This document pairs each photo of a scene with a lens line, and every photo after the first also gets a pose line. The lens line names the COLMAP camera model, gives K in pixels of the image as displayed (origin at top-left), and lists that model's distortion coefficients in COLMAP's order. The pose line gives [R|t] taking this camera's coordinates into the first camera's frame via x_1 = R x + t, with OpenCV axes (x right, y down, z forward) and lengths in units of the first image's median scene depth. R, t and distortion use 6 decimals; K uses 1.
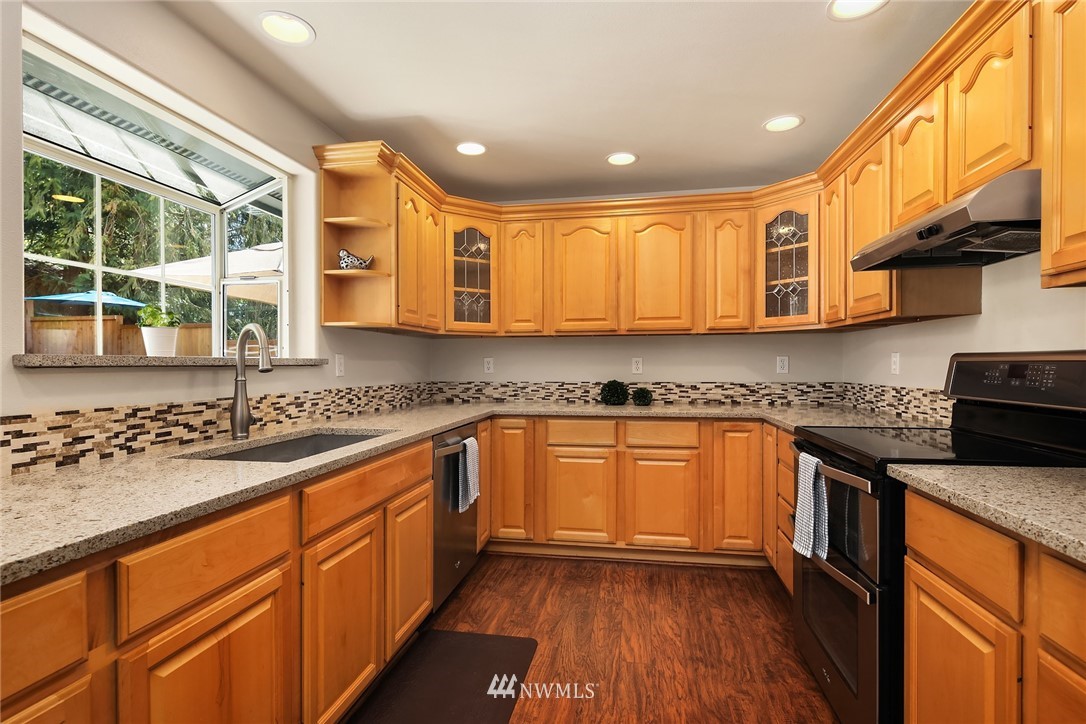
lens RADIAL K [[527.6, 0, 545.5], [0, 527.6, 365.6], [0, 0, 1]] dist [-0.004783, -0.001066]
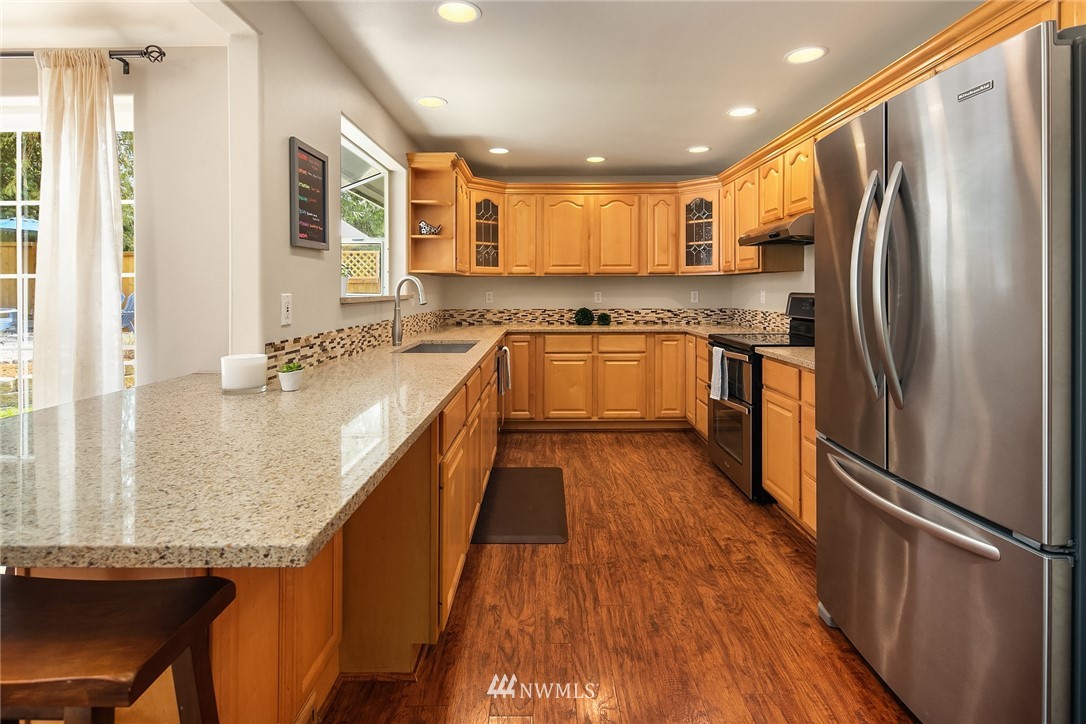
lens RADIAL K [[527.6, 0, 541.5], [0, 527.6, 290.1], [0, 0, 1]] dist [-0.004783, -0.001066]
pose [[0.985006, 0.000290, 0.172517, -0.269908], [0.000353, 0.999993, -0.003694, -0.017288], [-0.172517, 0.003700, 0.985000, -0.452018]]
